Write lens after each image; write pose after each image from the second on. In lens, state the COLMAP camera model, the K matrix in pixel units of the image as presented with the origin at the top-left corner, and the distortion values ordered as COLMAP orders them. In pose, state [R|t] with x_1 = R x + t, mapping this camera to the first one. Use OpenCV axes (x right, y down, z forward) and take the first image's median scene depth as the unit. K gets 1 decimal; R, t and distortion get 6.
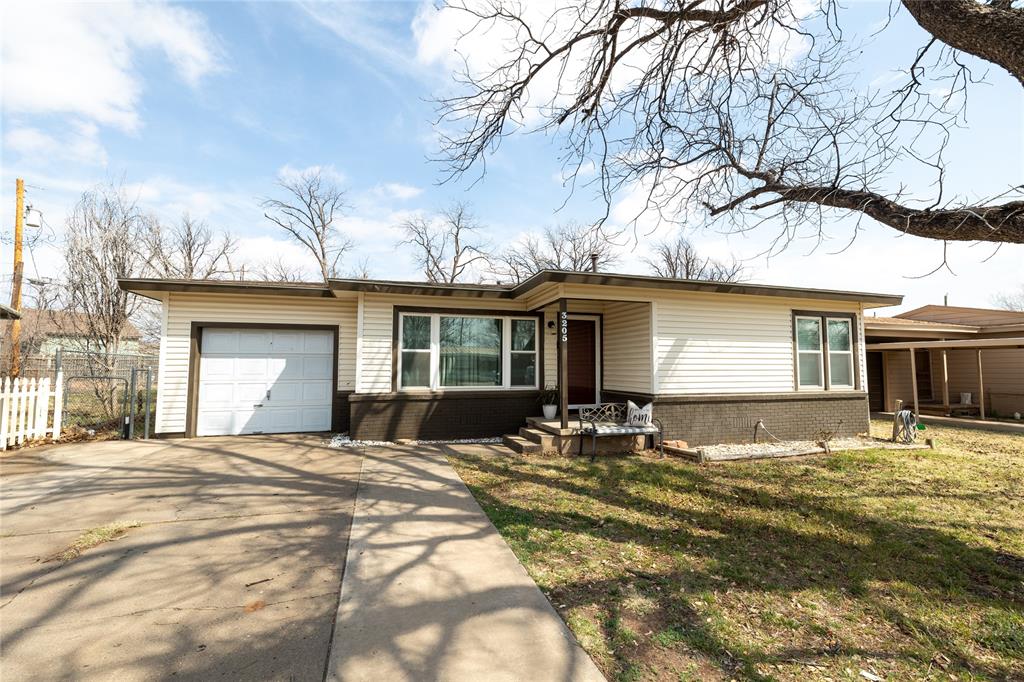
lens RADIAL K [[436.3, 0, 512.0], [0, 436.3, 341.0], [0, 0, 1]] dist [0.001715, 0.000042]
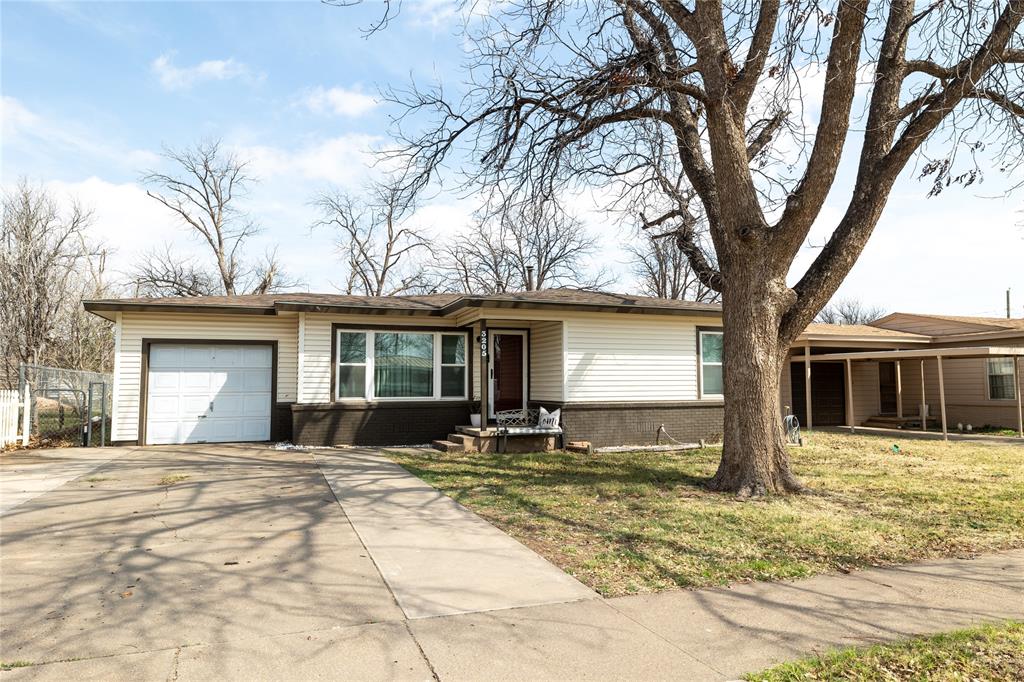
lens RADIAL K [[647.5, 0, 512.0], [0, 647.5, 341.0], [0, 0, 1]] dist [-0.004502, -0.001122]
pose [[0.998155, -0.001667, 0.060692, 0.079078], [0.002124, 0.999970, -0.007463, -0.023079], [-0.060678, 0.007578, 0.998129, -0.632260]]
